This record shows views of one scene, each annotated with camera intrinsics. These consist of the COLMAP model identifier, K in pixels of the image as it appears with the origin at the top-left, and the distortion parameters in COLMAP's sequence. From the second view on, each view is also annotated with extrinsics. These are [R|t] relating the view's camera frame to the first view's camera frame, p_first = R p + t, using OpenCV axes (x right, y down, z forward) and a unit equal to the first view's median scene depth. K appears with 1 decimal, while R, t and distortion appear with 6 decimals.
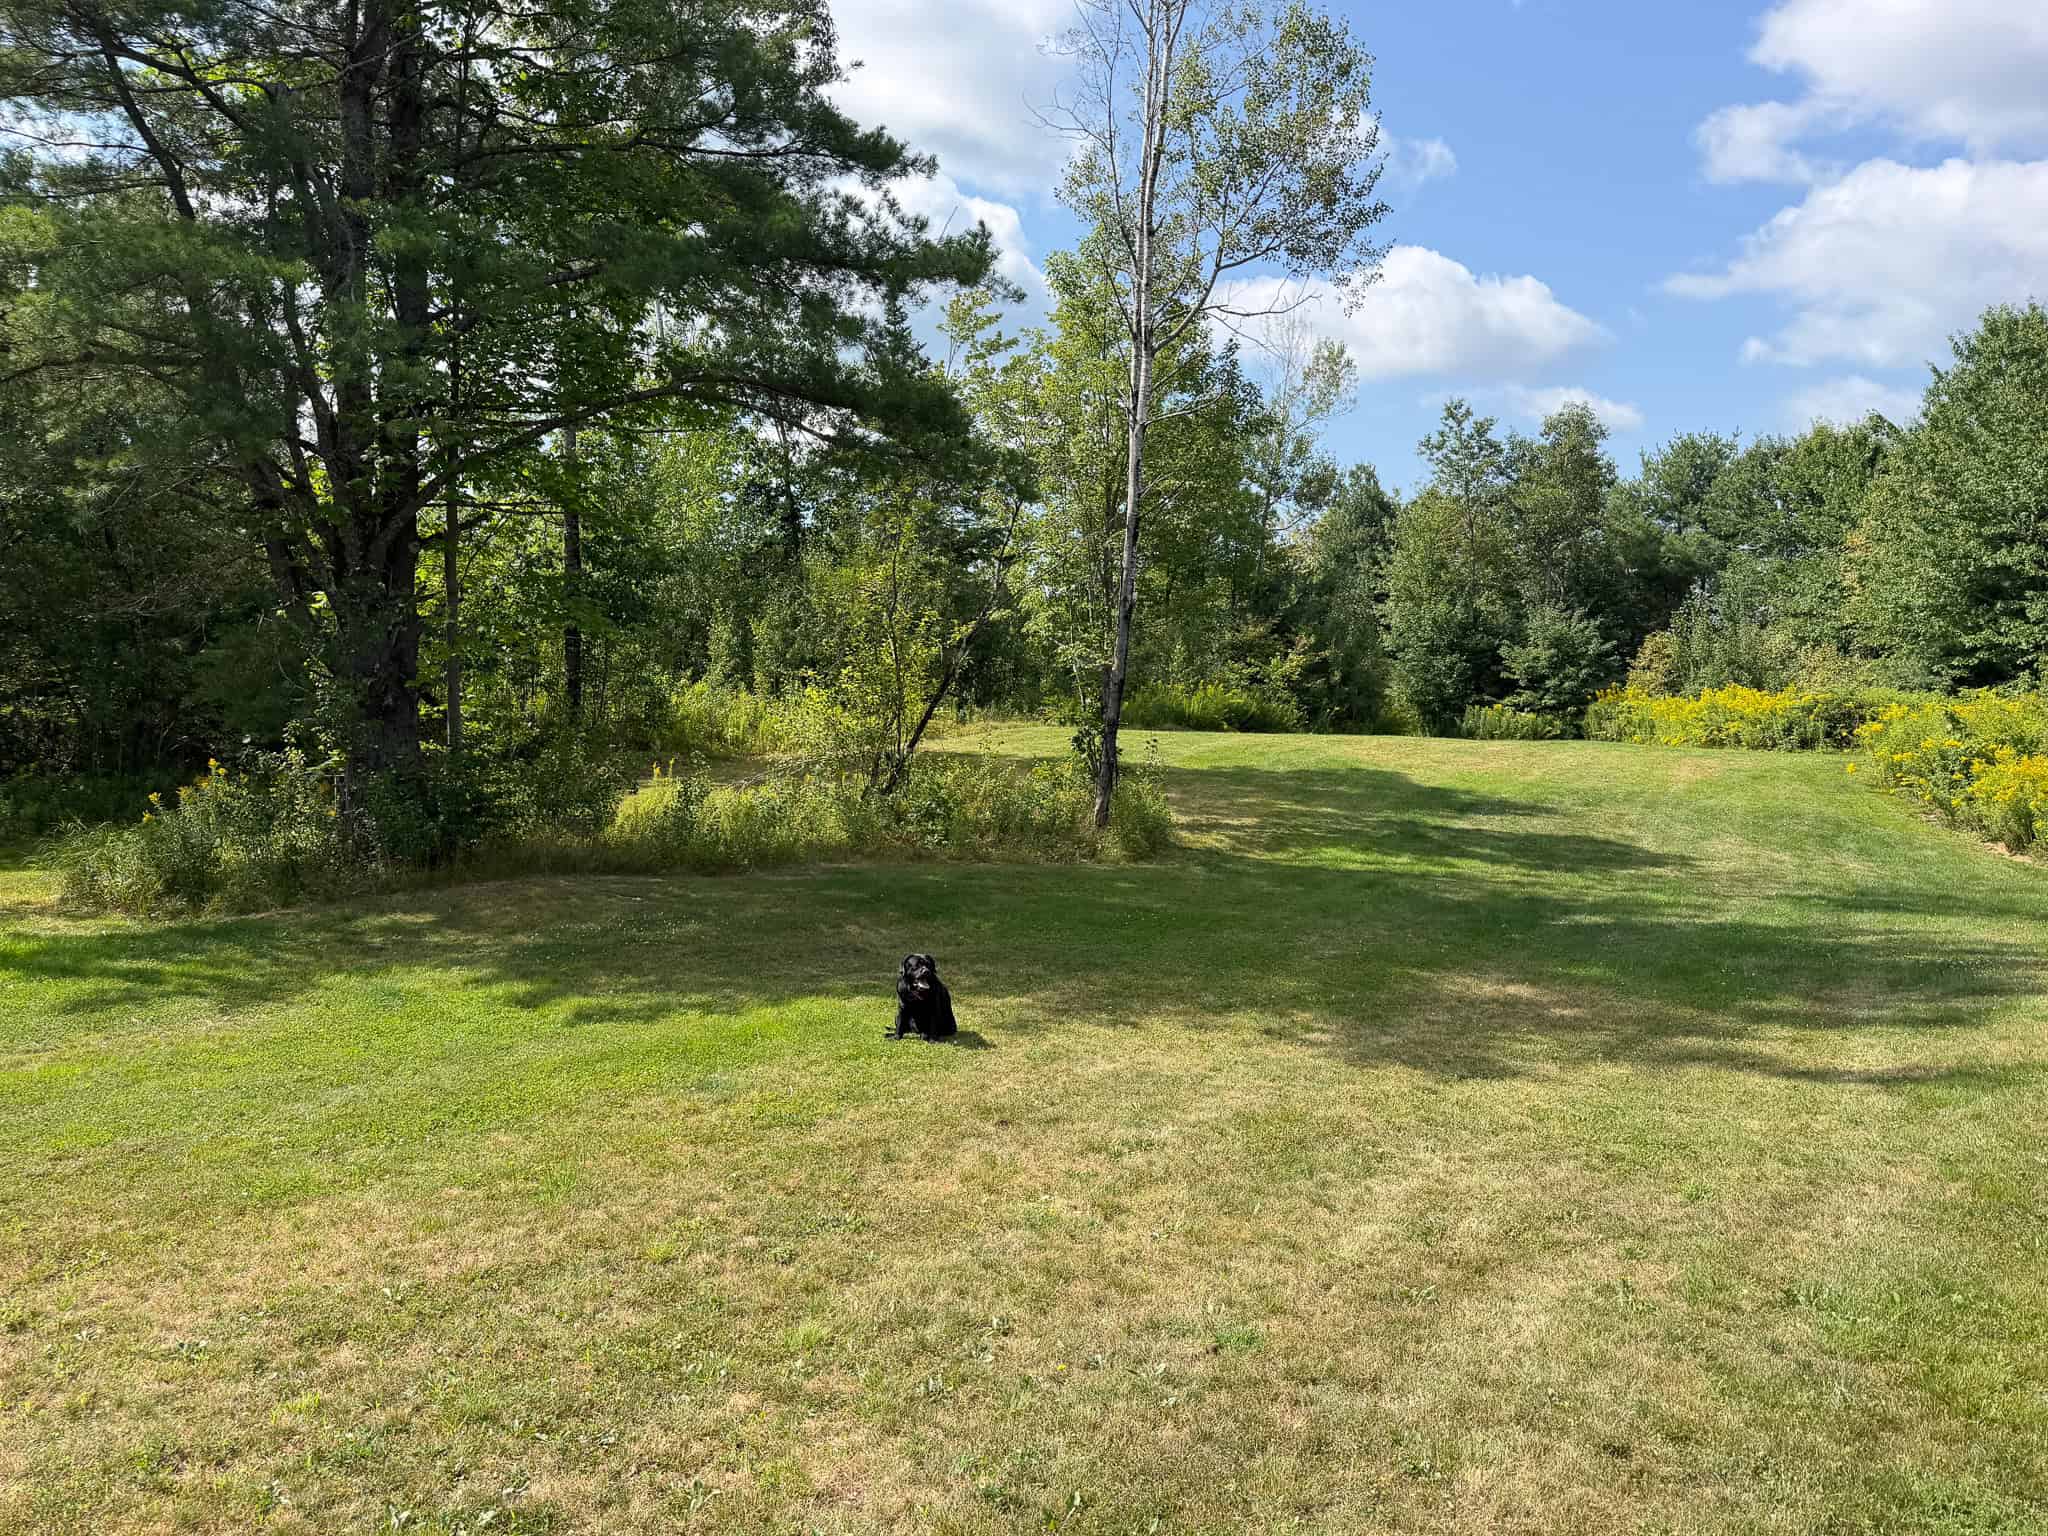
lens RADIAL K [[1441.6, 0, 1014.1], [0, 1441.6, 794.4], [0, 0, 1]] dist [0.024919, -0.005822]
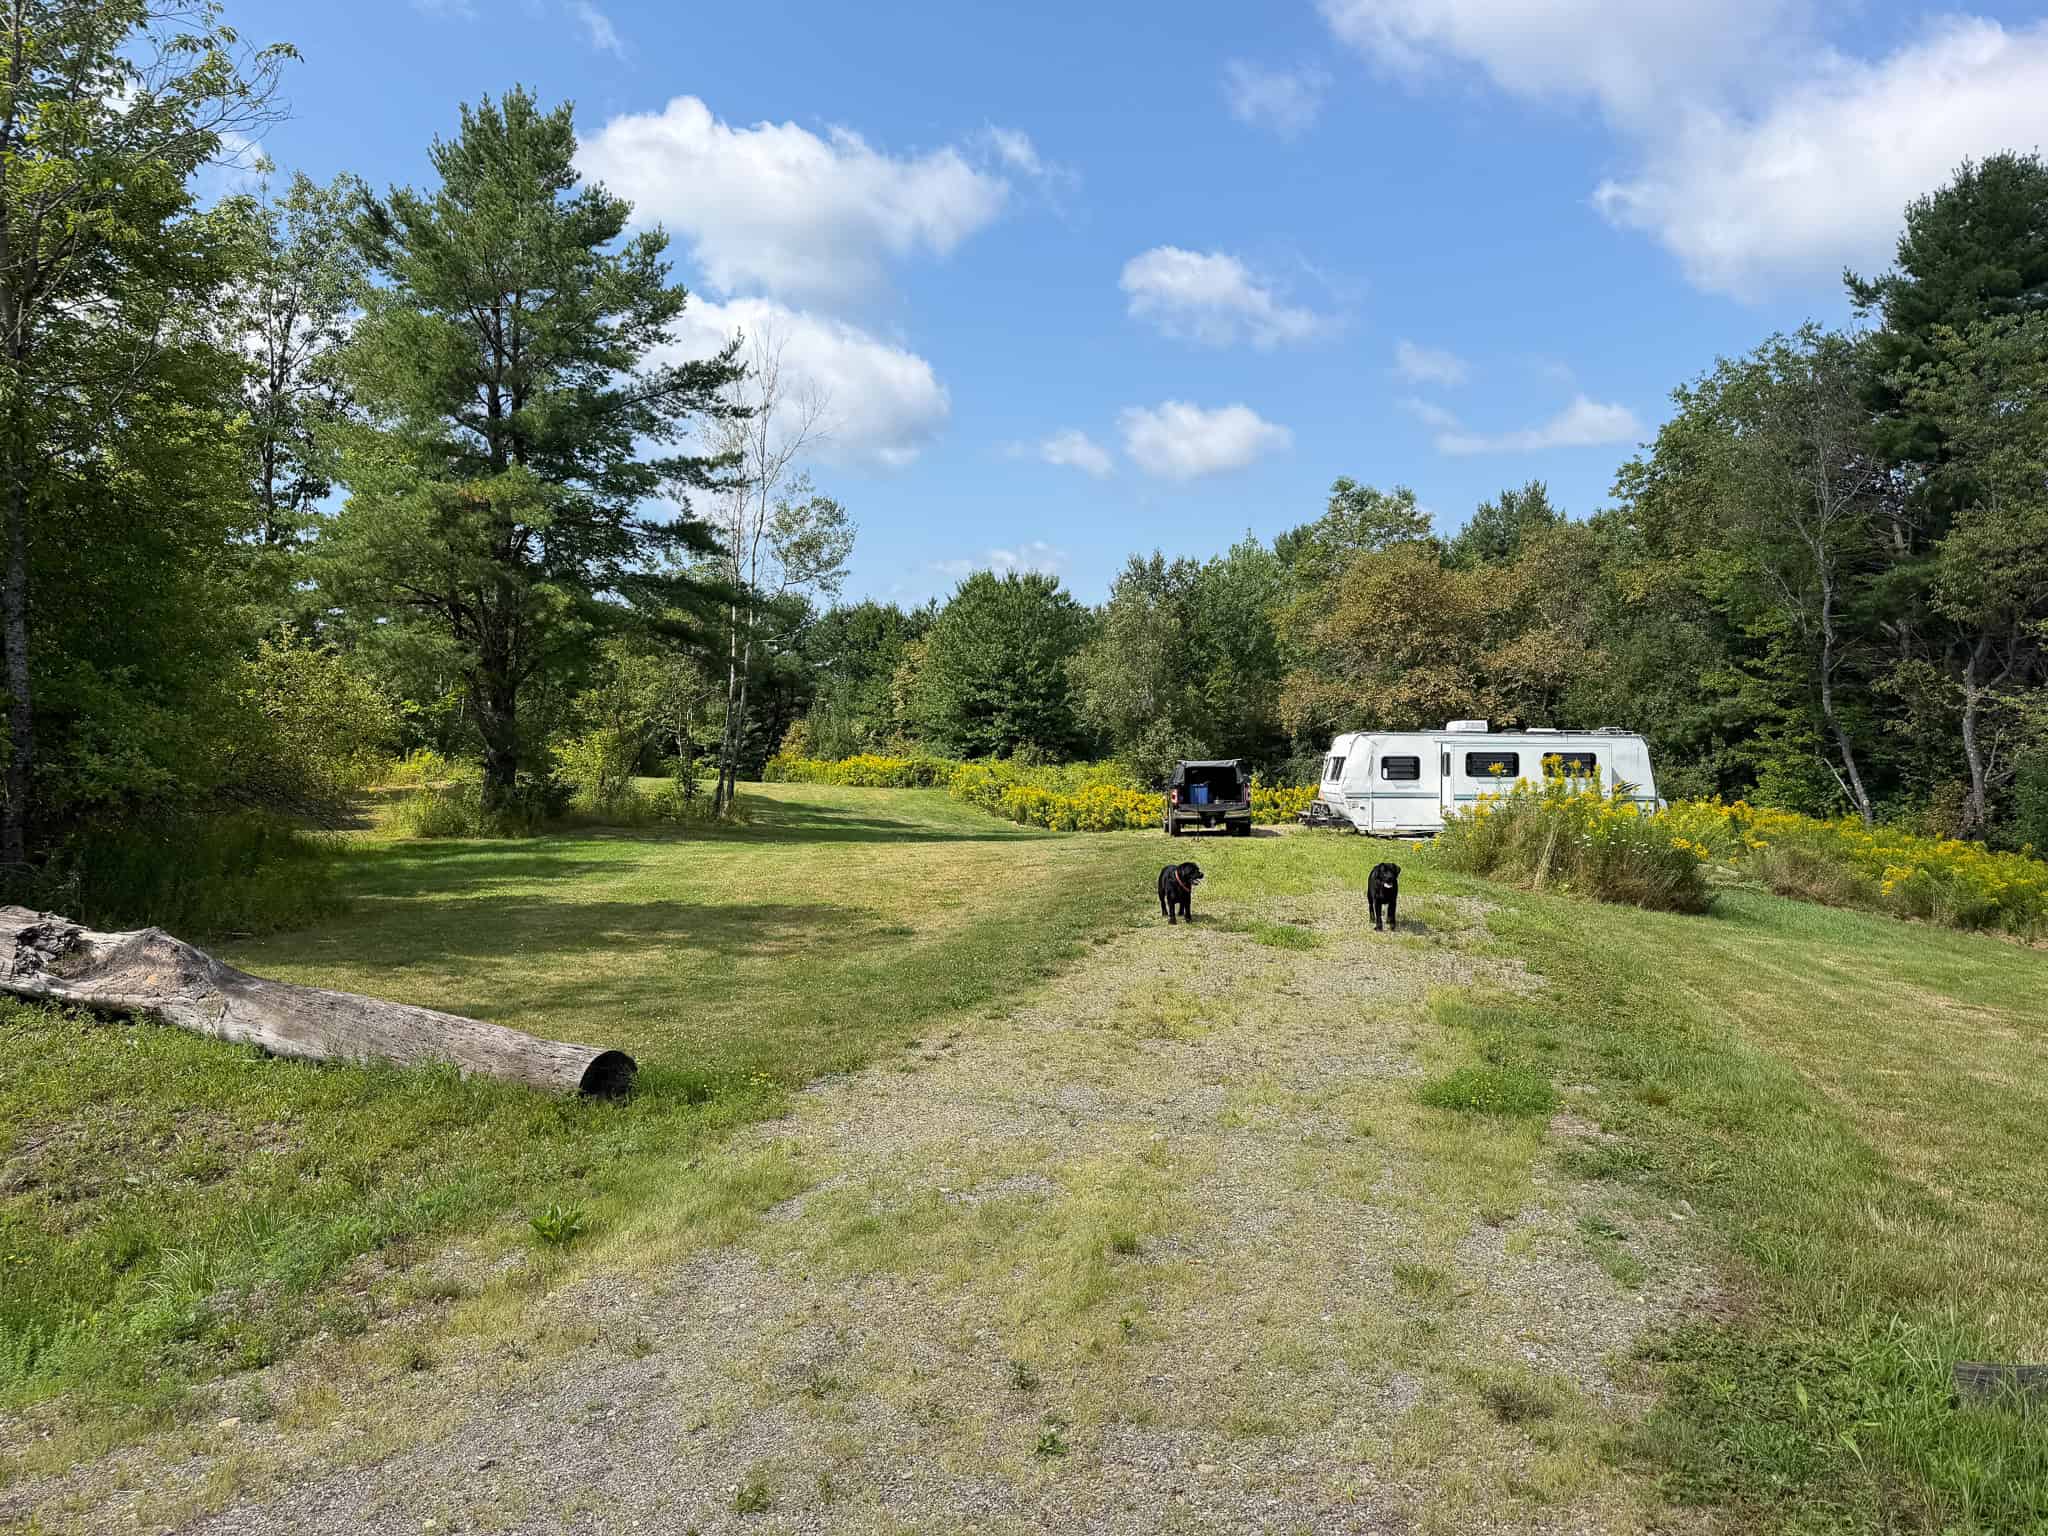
lens RADIAL K [[1441.6, 0, 1014.1], [0, 1441.6, 794.4], [0, 0, 1]] dist [0.024919, -0.005822]
pose [[0.767917, 0.002958, 0.640543, -0.423424], [0.023540, 0.999184, -0.032835, 0.032557], [-0.640117, 0.040293, 0.767220, -0.419100]]
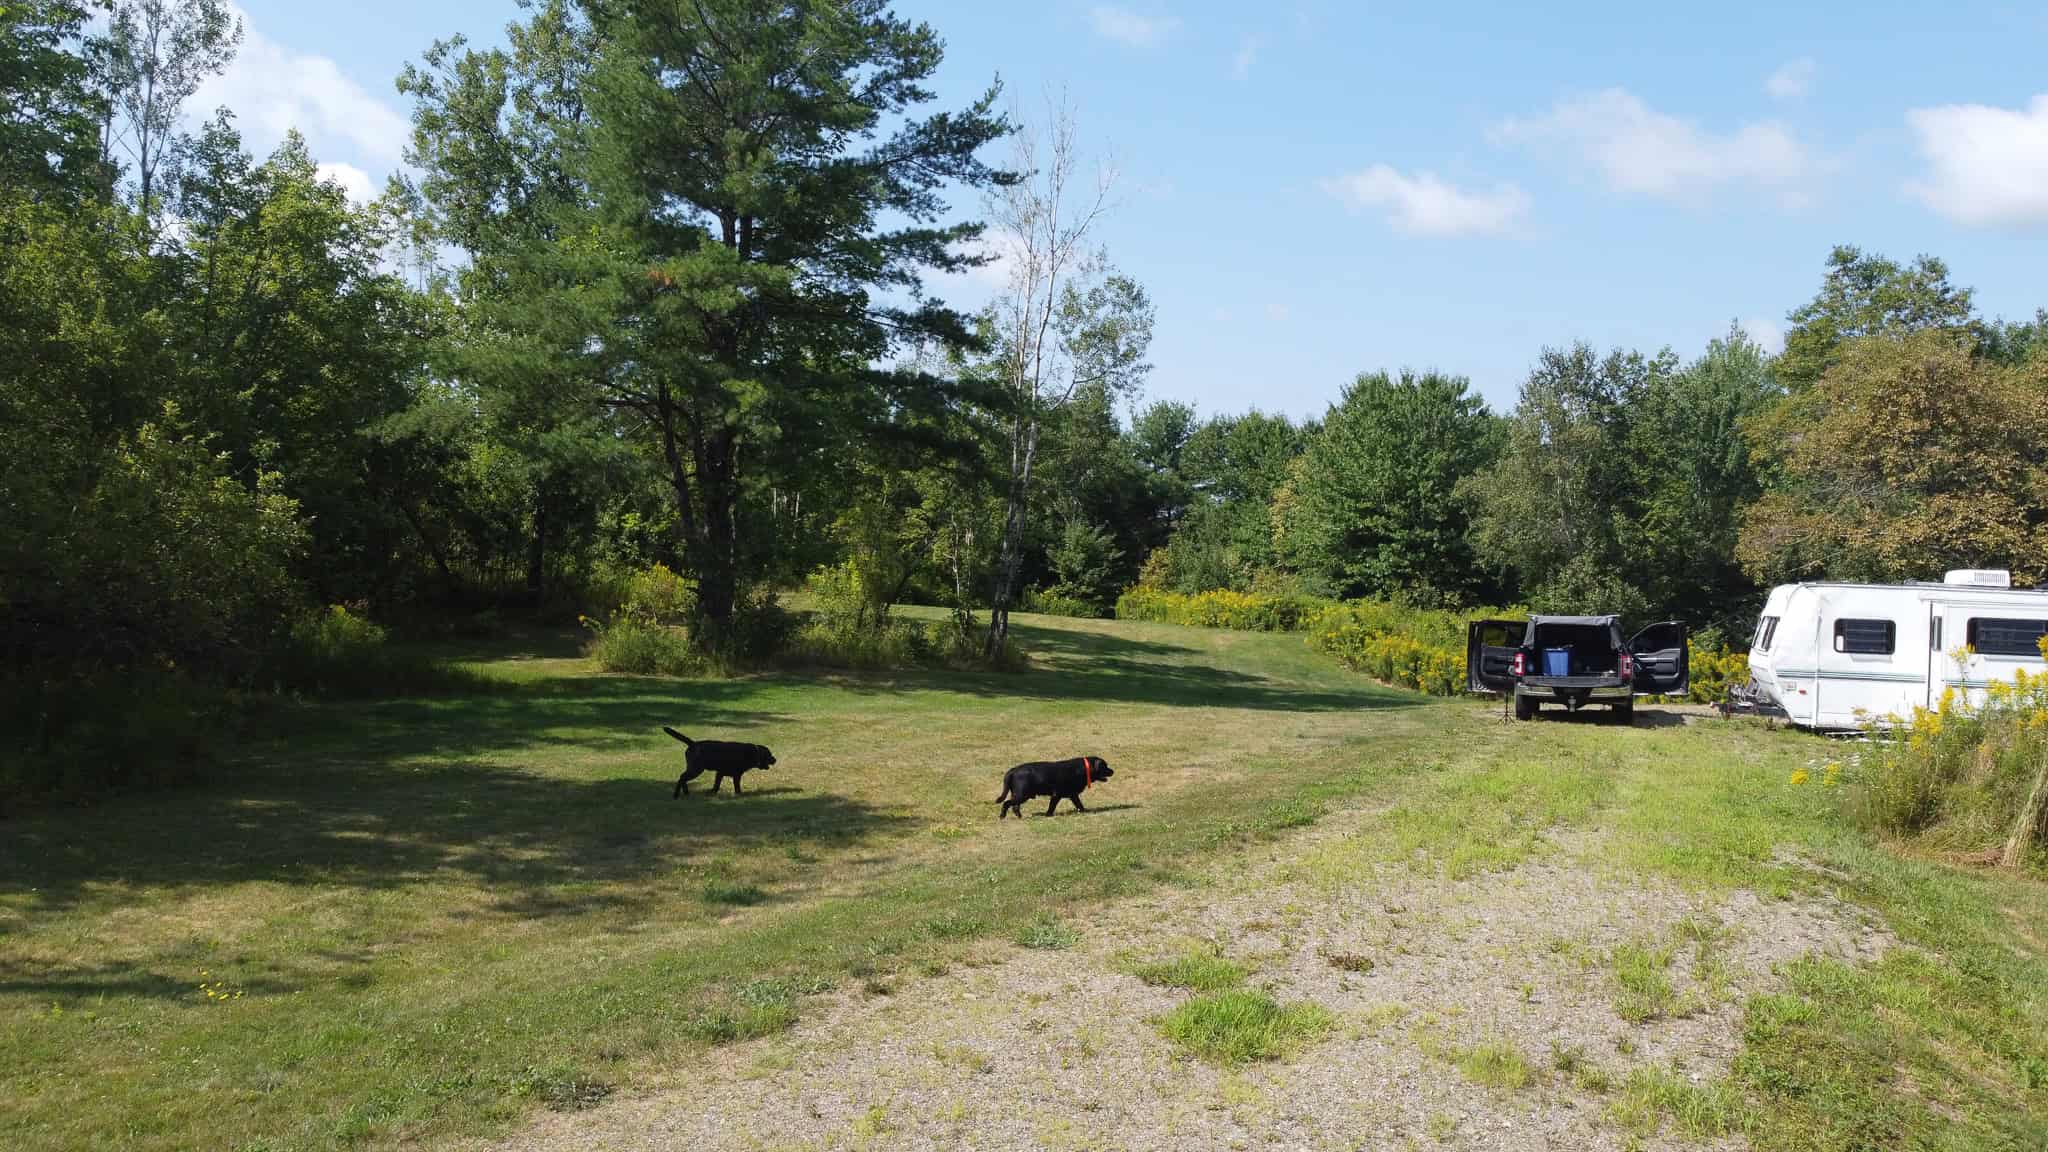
lens RADIAL K [[1561.6, 0, 958.9], [0, 1561.6, 589.7], [0, 0, 1]] dist [-0.061134, 0.004231]
pose [[0.932453, 0.044980, 0.358481, -0.294378], [-0.026371, 0.998047, -0.056636, 0.022523], [-0.360329, 0.043357, 0.931817, -0.367826]]
